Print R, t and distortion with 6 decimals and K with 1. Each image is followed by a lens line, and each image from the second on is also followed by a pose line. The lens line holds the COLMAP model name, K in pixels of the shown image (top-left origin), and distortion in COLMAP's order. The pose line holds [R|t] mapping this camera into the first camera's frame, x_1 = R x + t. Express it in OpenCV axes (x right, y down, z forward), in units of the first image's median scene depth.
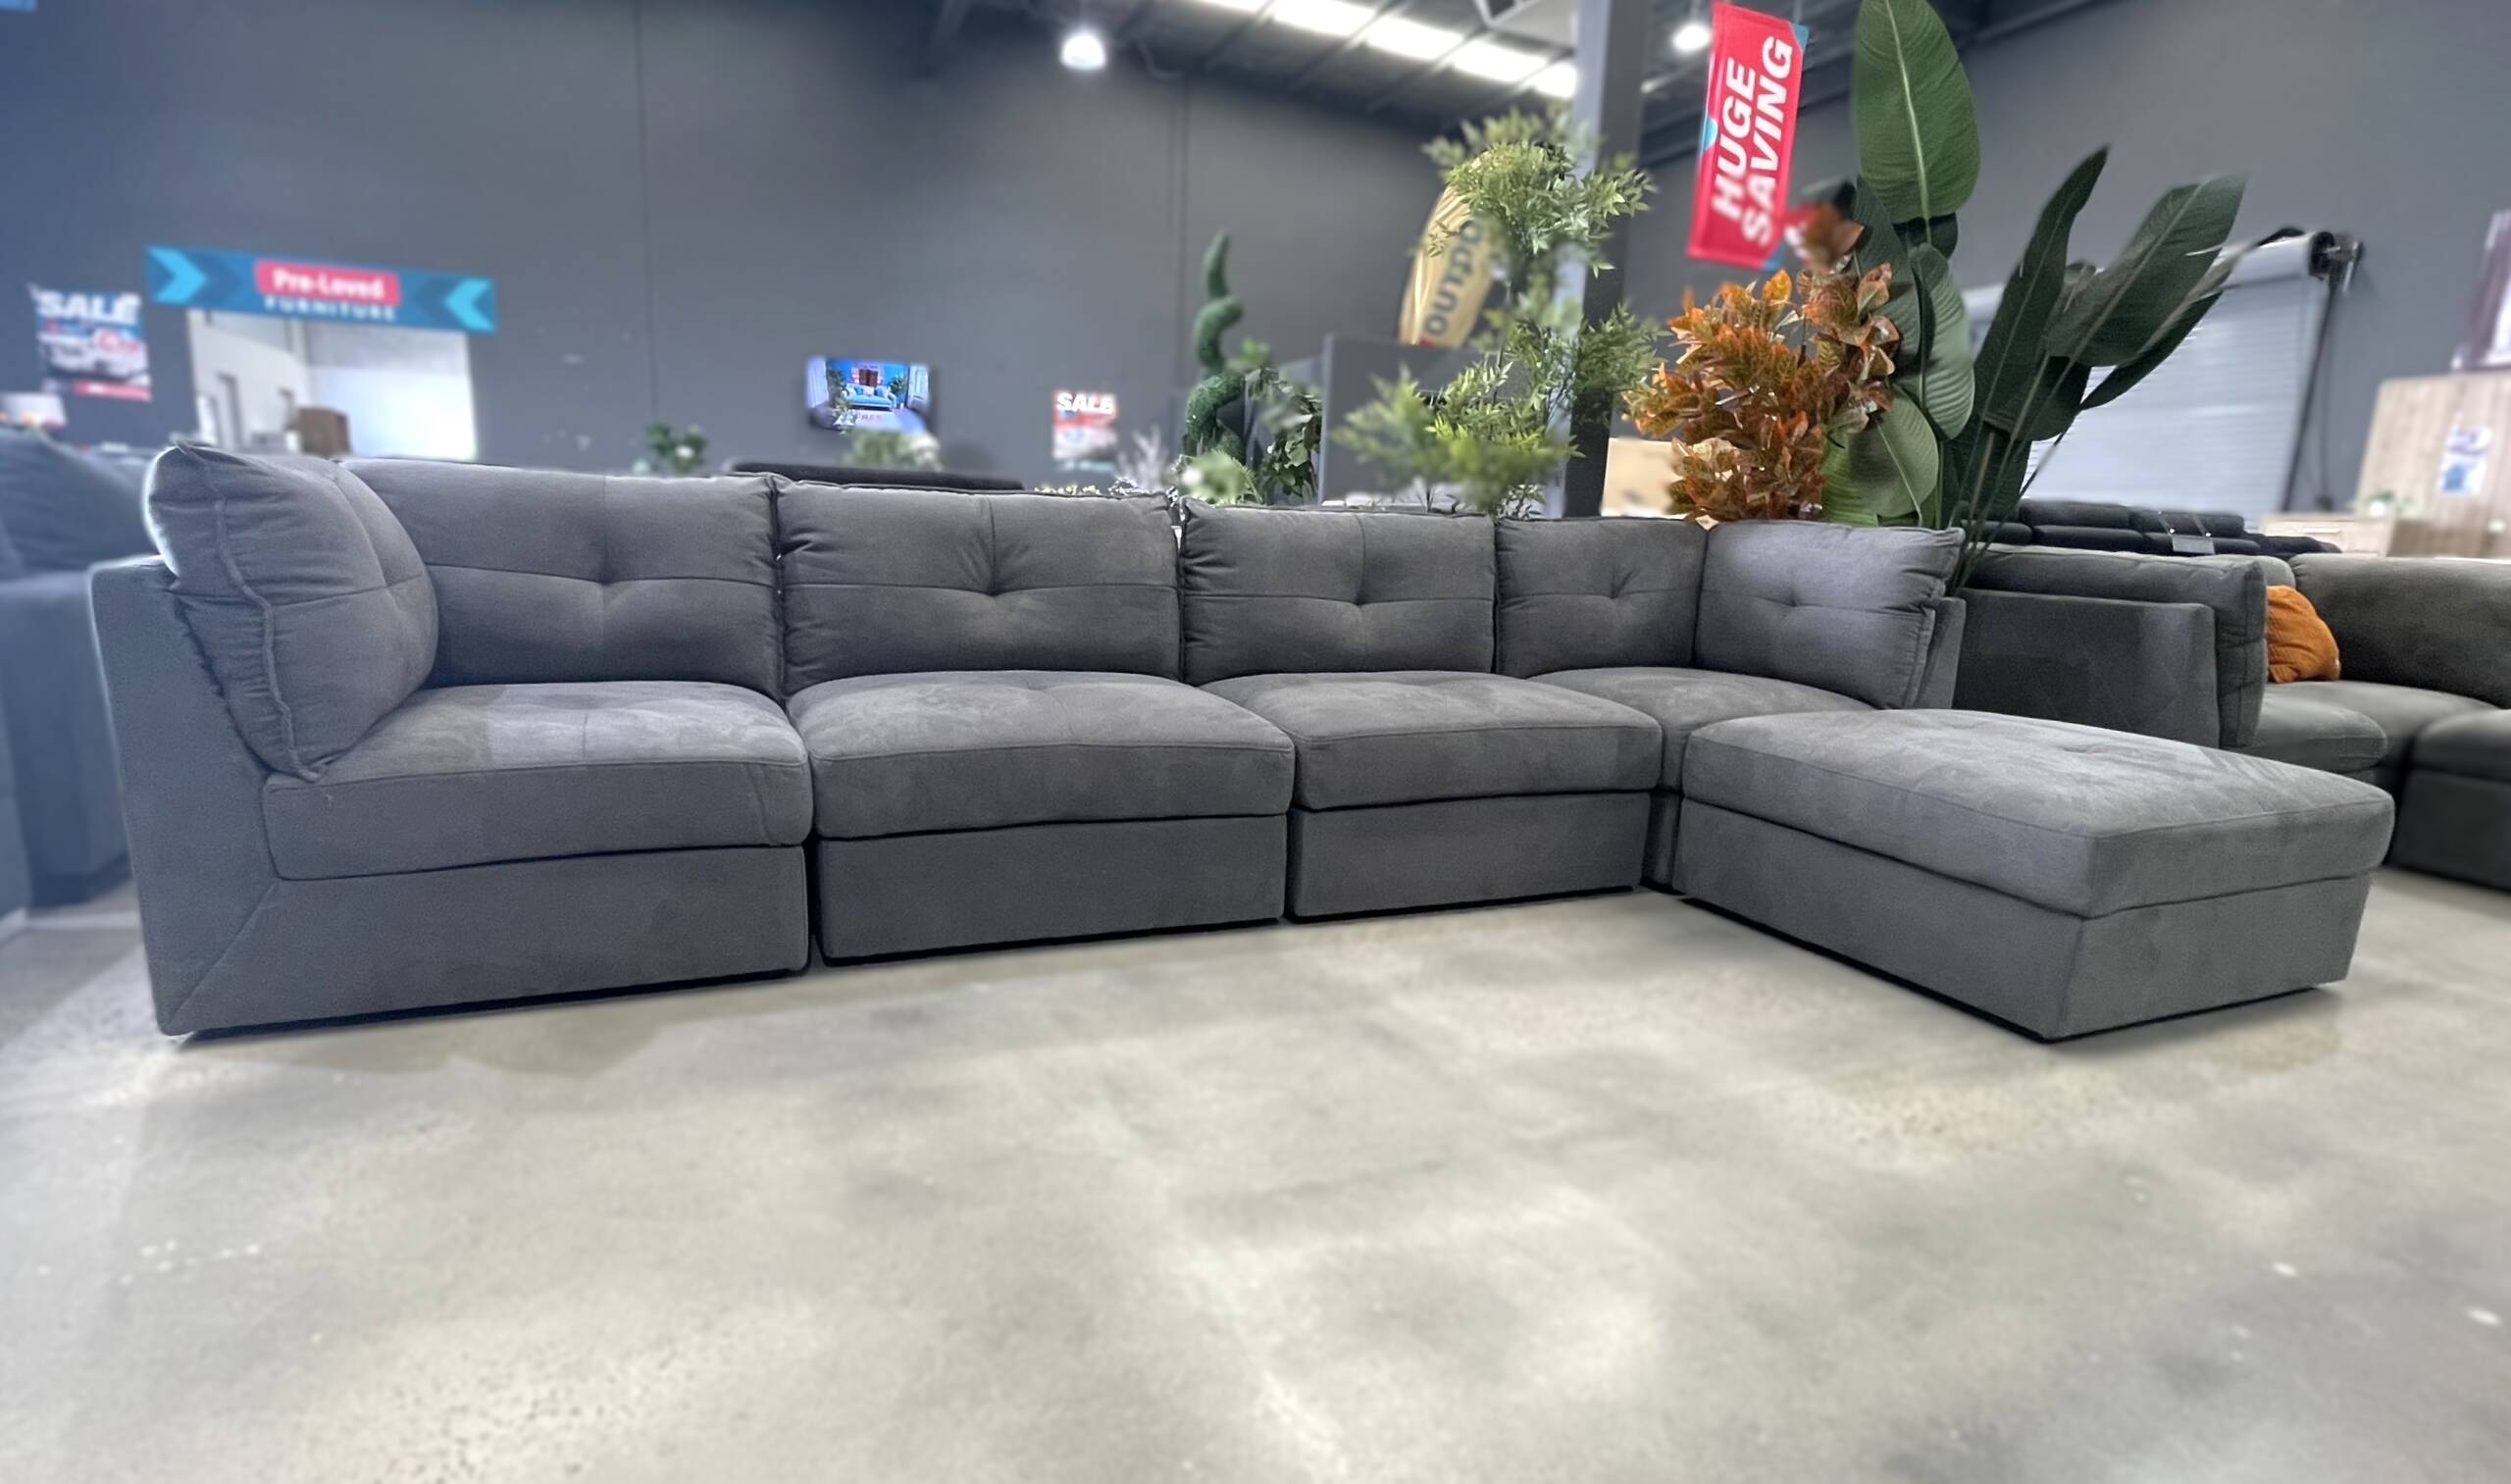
lens RADIAL K [[1159.5, 0, 1268.4], [0, 1159.5, 744.2], [0, 0, 1]] dist [0.001067, 0.001794]
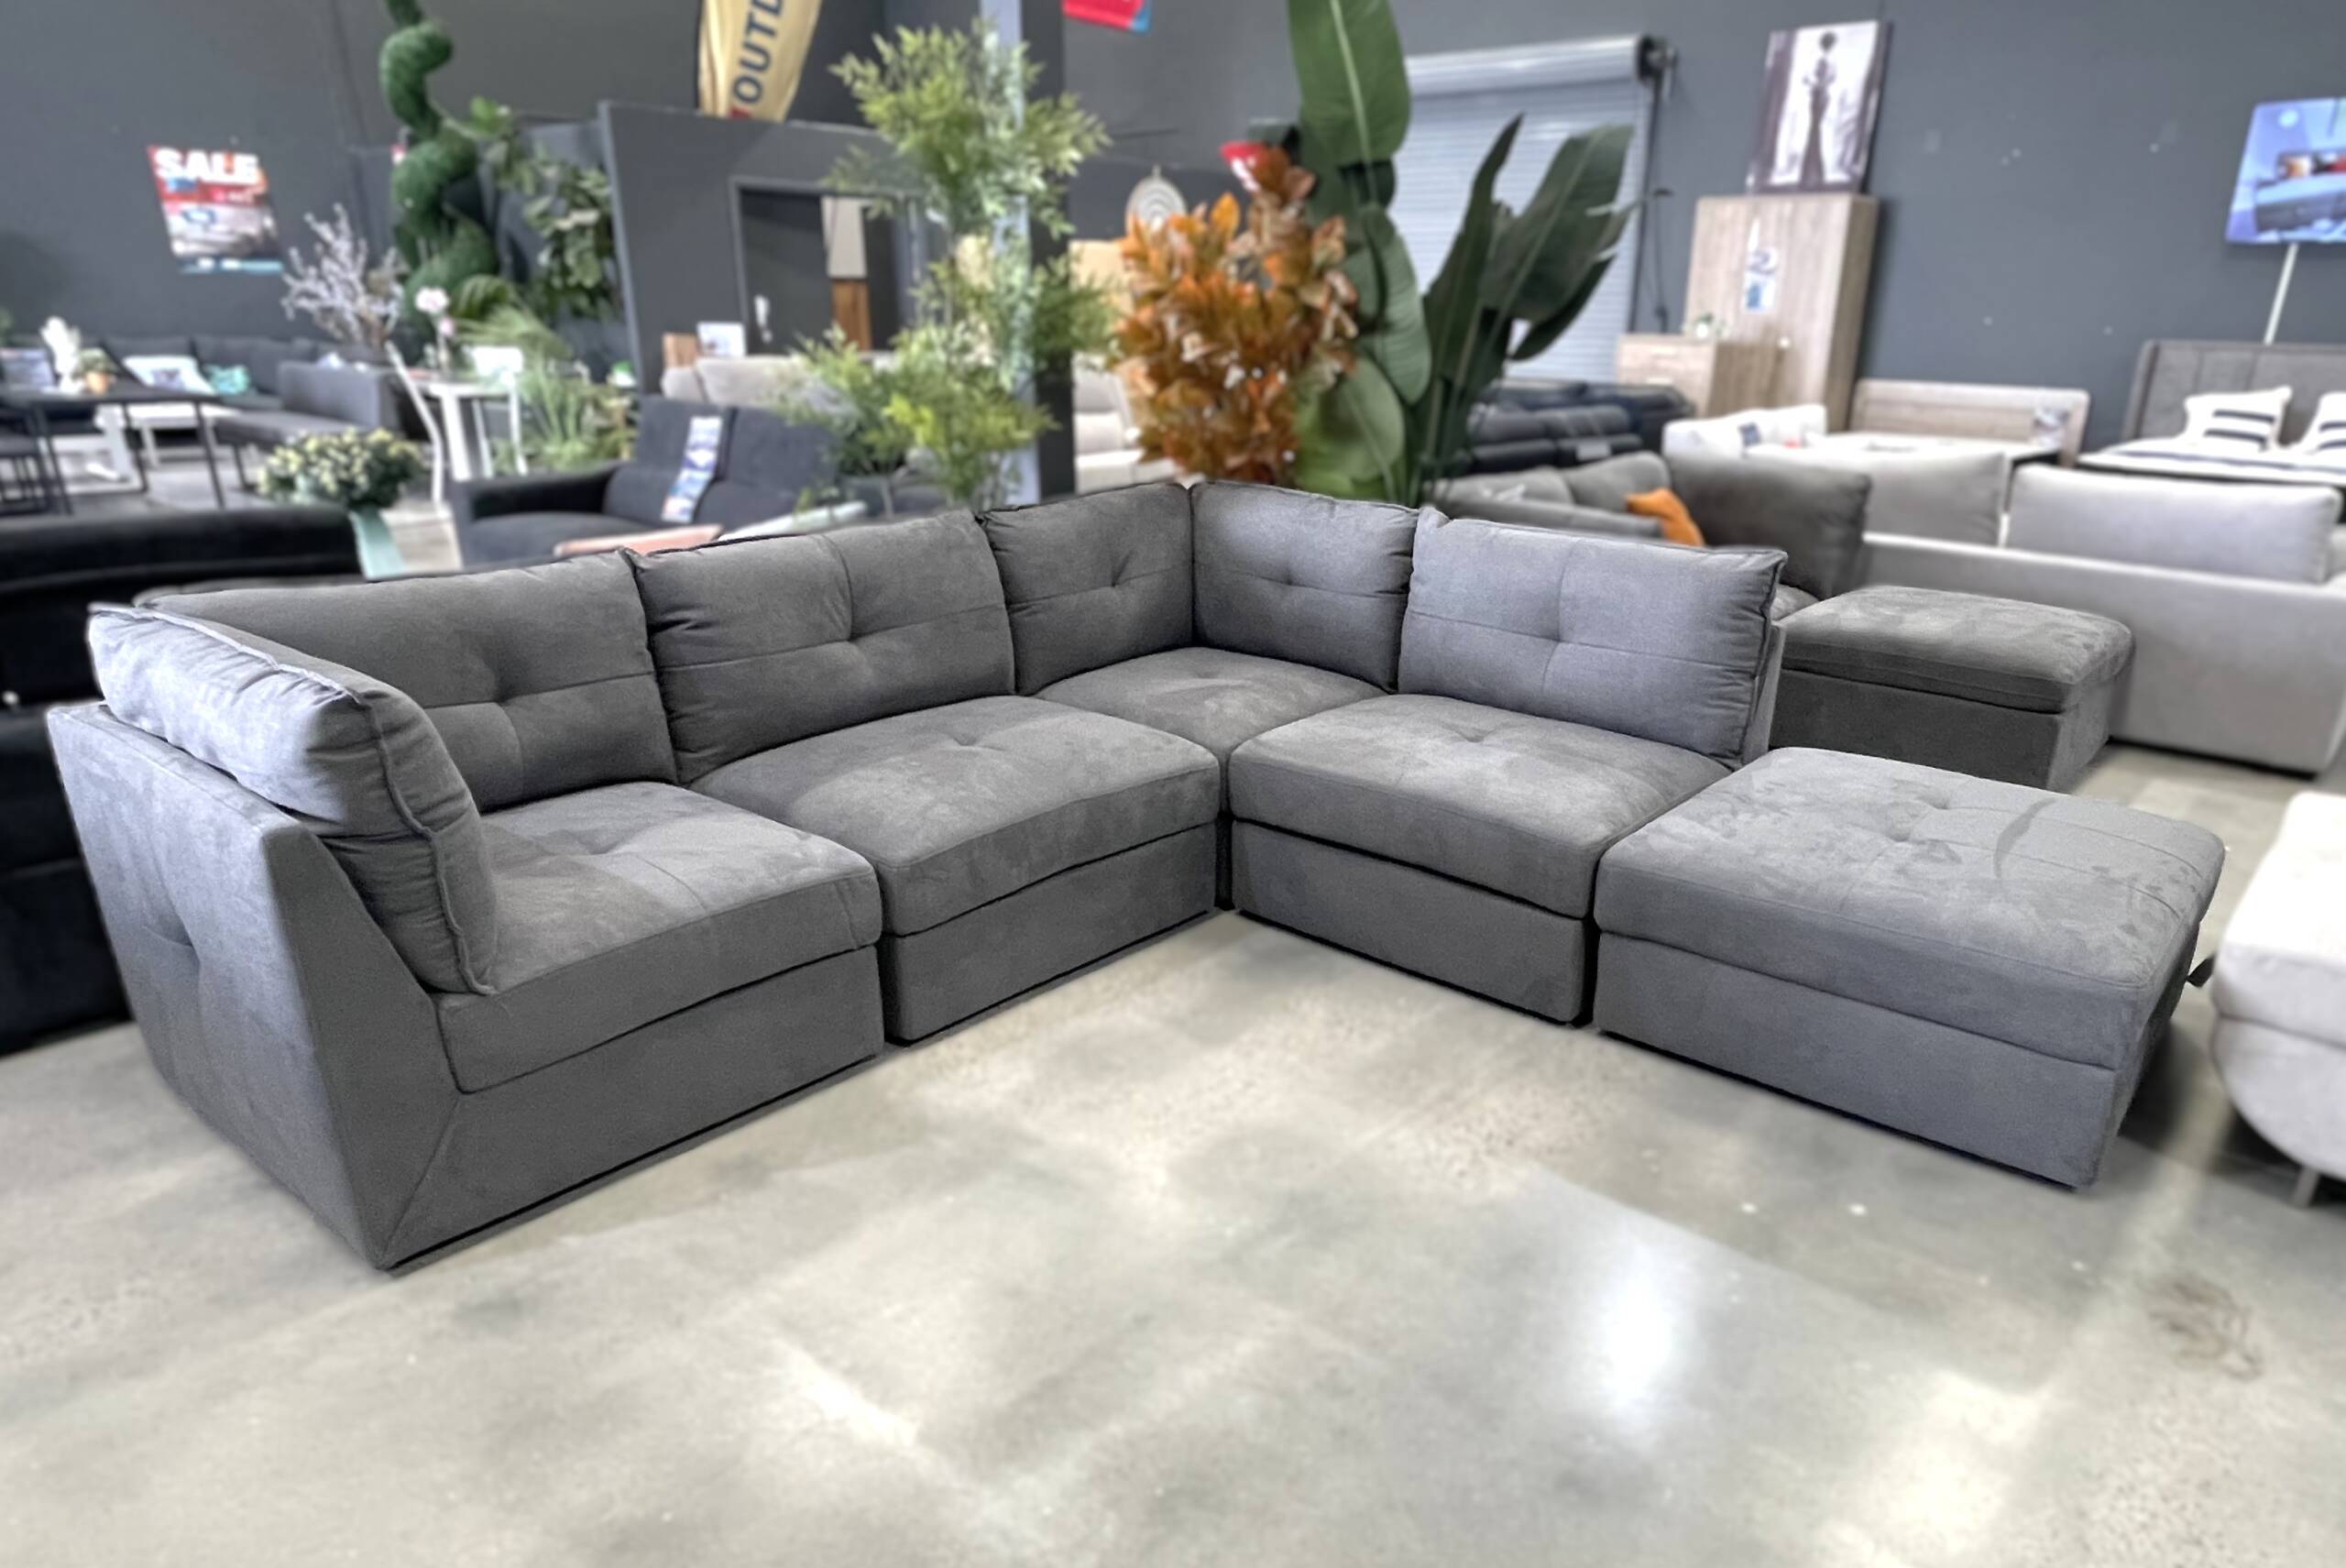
lens RADIAL K [[1393.4, 0, 1176.4], [0, 1393.4, 794.7], [0, 0, 1]] dist [0.003596, -0.001030]
pose [[0.905348, -0.189491, 0.380050, -0.111625], [0.116562, 0.971440, 0.206682, -0.183052], [-0.408360, -0.142820, 0.901579, -0.057287]]
